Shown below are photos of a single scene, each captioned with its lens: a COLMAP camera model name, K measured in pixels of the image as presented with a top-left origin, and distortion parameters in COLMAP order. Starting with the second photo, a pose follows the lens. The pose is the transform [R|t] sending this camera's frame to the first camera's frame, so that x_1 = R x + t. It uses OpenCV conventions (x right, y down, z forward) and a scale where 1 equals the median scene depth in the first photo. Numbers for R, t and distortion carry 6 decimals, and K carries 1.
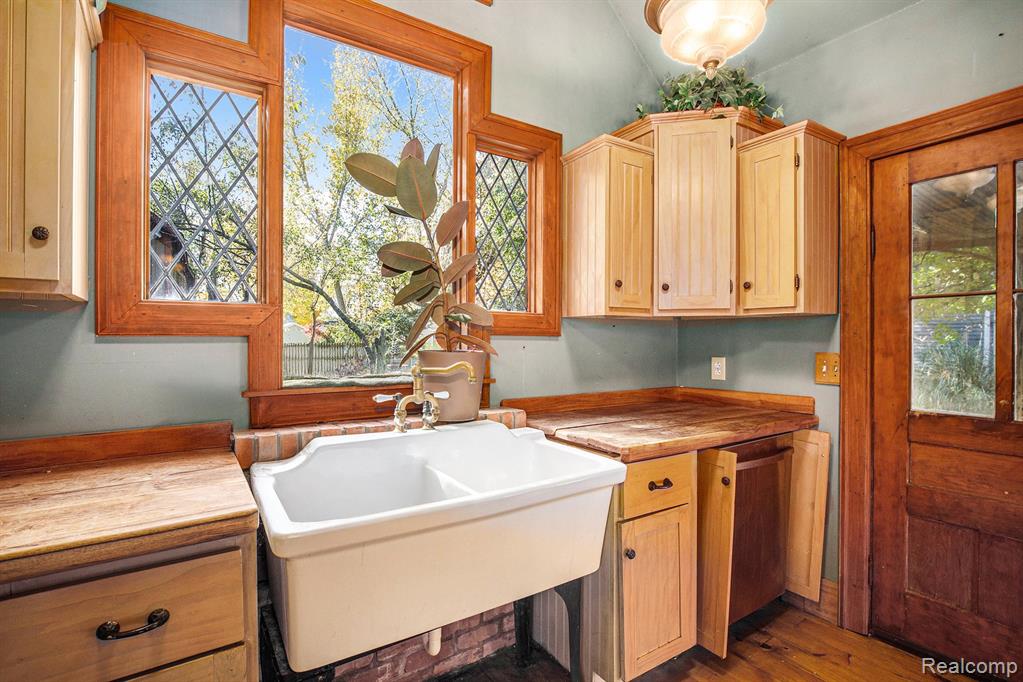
lens RADIAL K [[492.9, 0, 508.4], [0, 492.9, 344.6], [0, 0, 1]] dist [-0.024885, 0.000490]
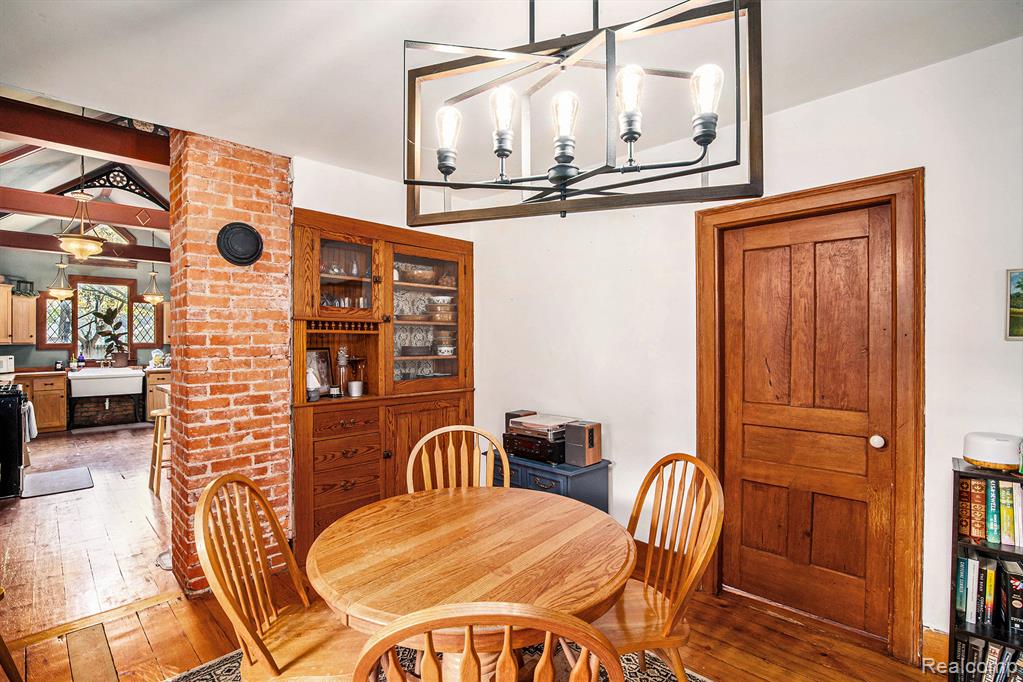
lens RADIAL K [[492.9, 0, 508.4], [0, 492.9, 344.6], [0, 0, 1]] dist [-0.024885, 0.000490]
pose [[0.981921, 0.002879, 0.189271, 2.369462], [-0.002207, 0.999990, -0.003760, -0.046428], [-0.189280, 0.003274, 0.981918, -3.780636]]
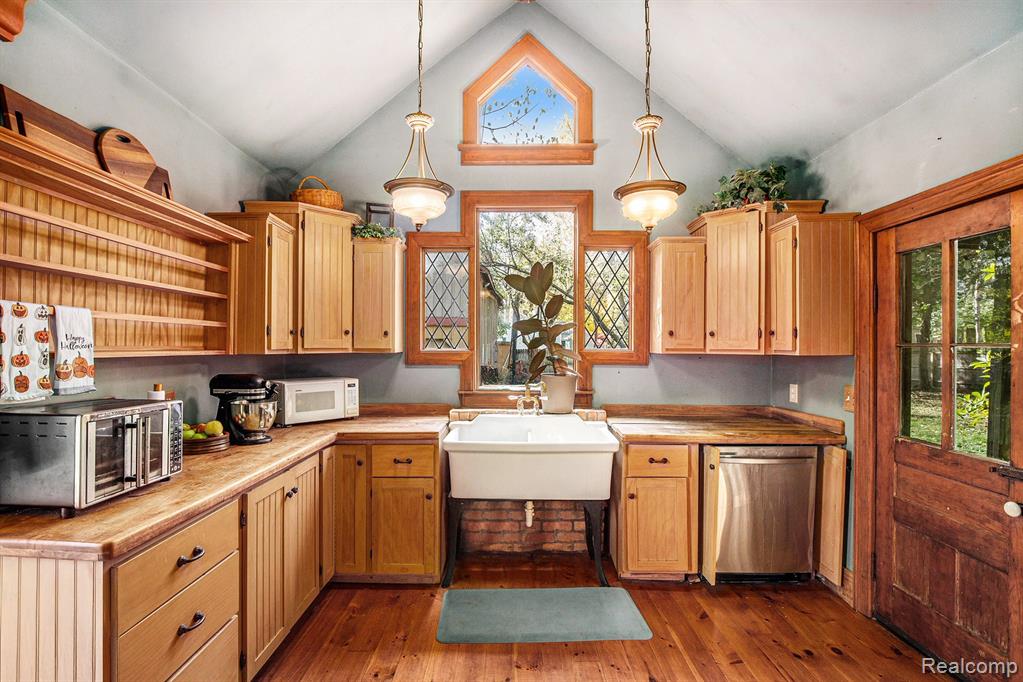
lens RADIAL K [[492.9, 0, 508.4], [0, 492.9, 344.6], [0, 0, 1]] dist [-0.024885, 0.000490]
pose [[0.832314, 0.005758, -0.554274, 0.674184], [-0.011496, 0.999910, -0.006875, -0.075719], [0.554185, 0.012094, 0.832306, -0.558277]]
